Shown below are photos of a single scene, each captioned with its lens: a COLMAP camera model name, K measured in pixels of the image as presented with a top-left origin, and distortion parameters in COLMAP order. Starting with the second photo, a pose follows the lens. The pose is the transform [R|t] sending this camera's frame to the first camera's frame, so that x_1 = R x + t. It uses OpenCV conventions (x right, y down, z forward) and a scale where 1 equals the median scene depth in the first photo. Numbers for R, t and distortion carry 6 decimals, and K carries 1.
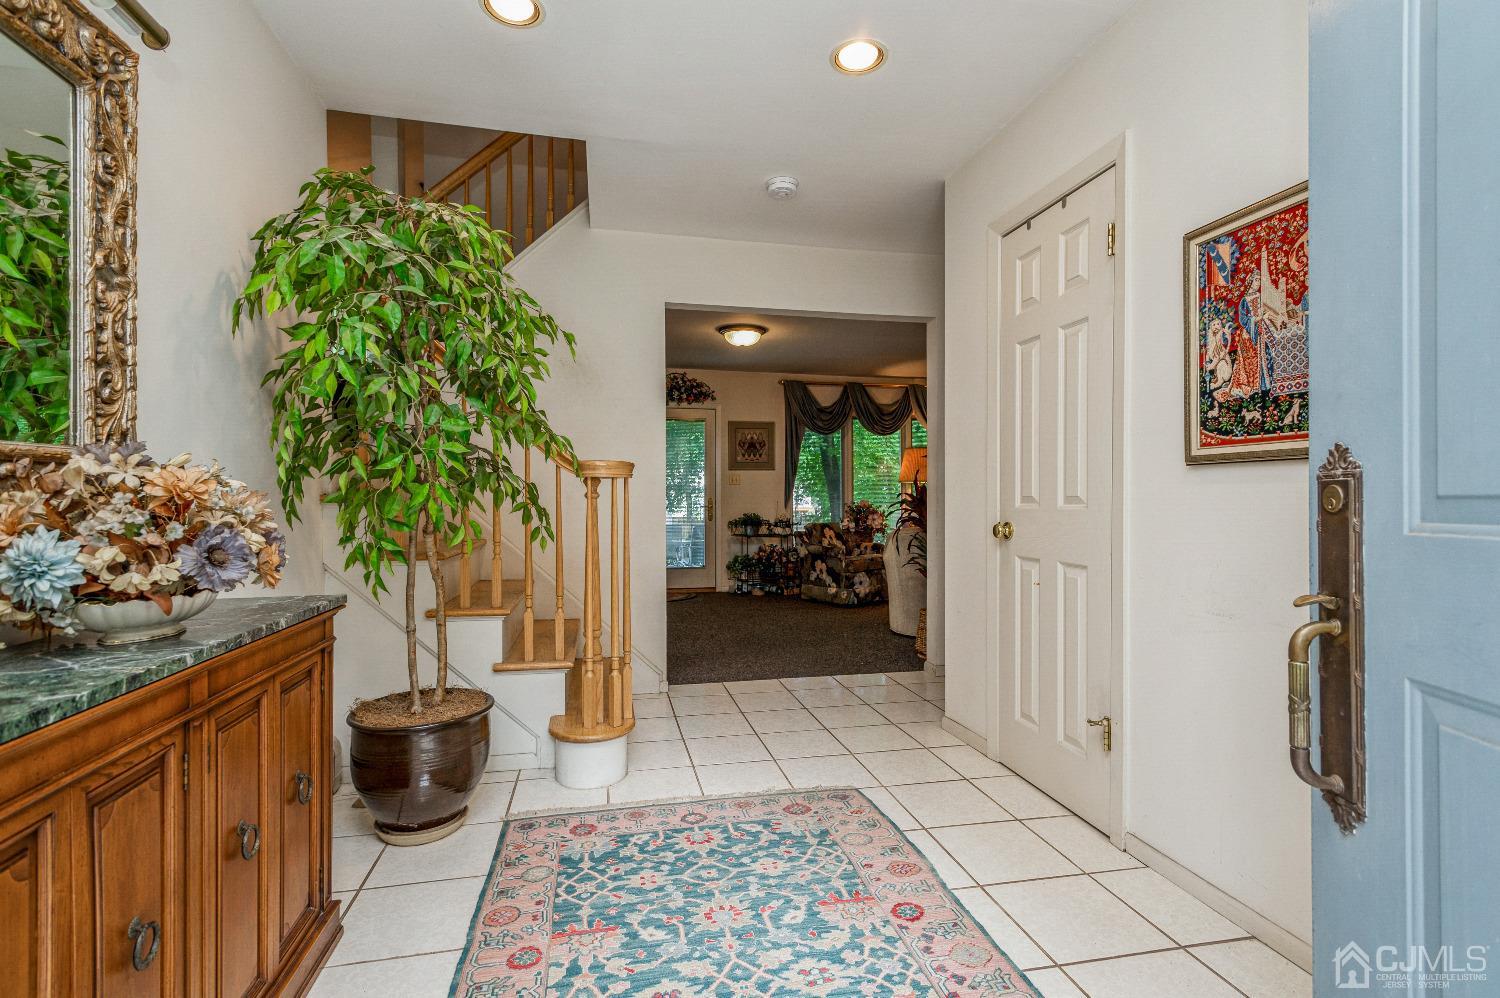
lens RADIAL K [[698.1, 0, 750.0], [0, 698.1, 499.0], [0, 0, 1]] dist [0.003095, -0.000346]
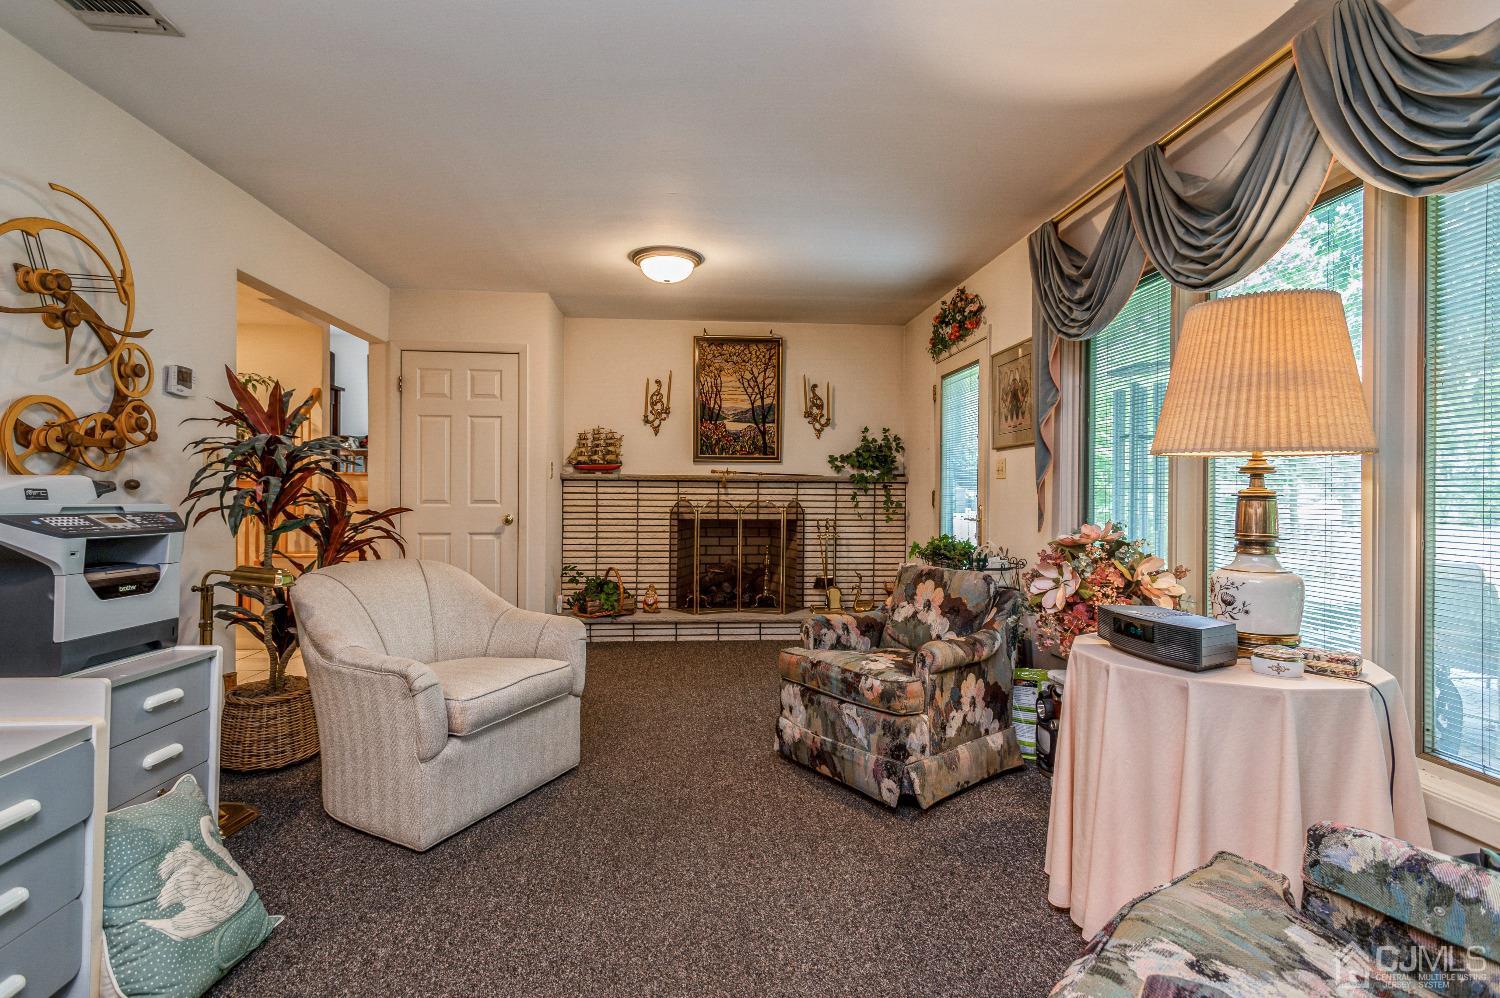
lens RADIAL K [[698.1, 0, 750.0], [0, 698.1, 499.0], [0, 0, 1]] dist [0.003095, -0.000346]
pose [[-0.118052, 0.012972, -0.992923, 0.517975], [-0.003627, 0.999902, 0.013494, -0.012366], [0.993001, 0.005195, -0.117993, 0.909521]]
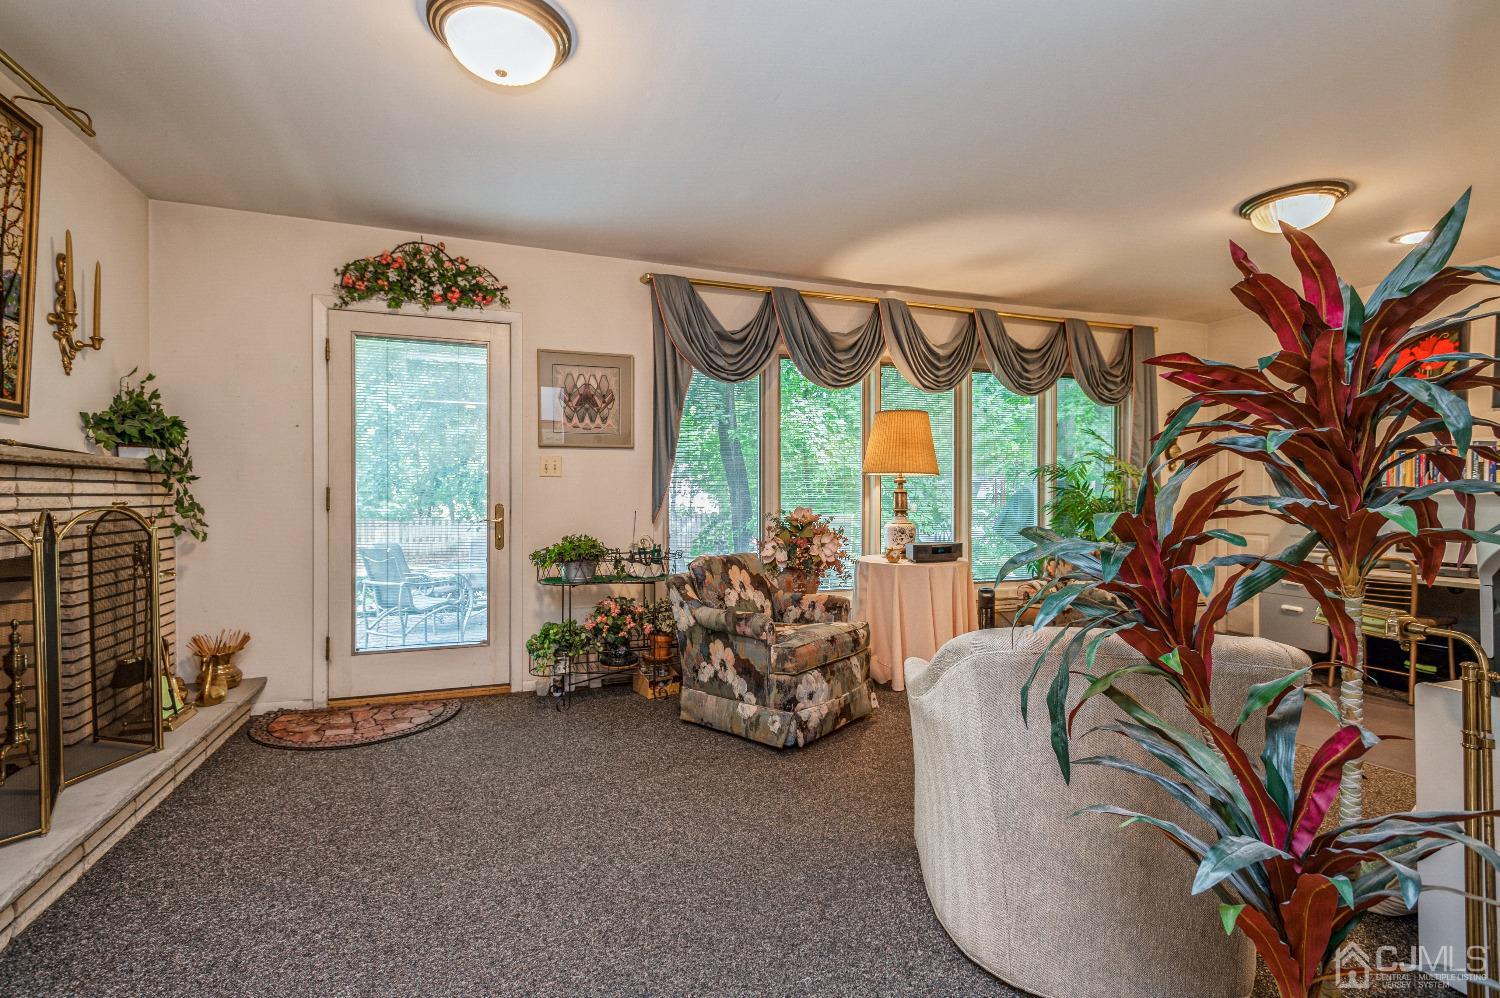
lens RADIAL K [[698.1, 0, 750.0], [0, 698.1, 499.0], [0, 0, 1]] dist [0.003095, -0.000346]
pose [[0.989192, 0.002290, 0.146610, 0.047411], [-0.003362, 0.999969, 0.007068, -0.008853], [-0.146589, -0.007484, 0.989169, 0.497444]]
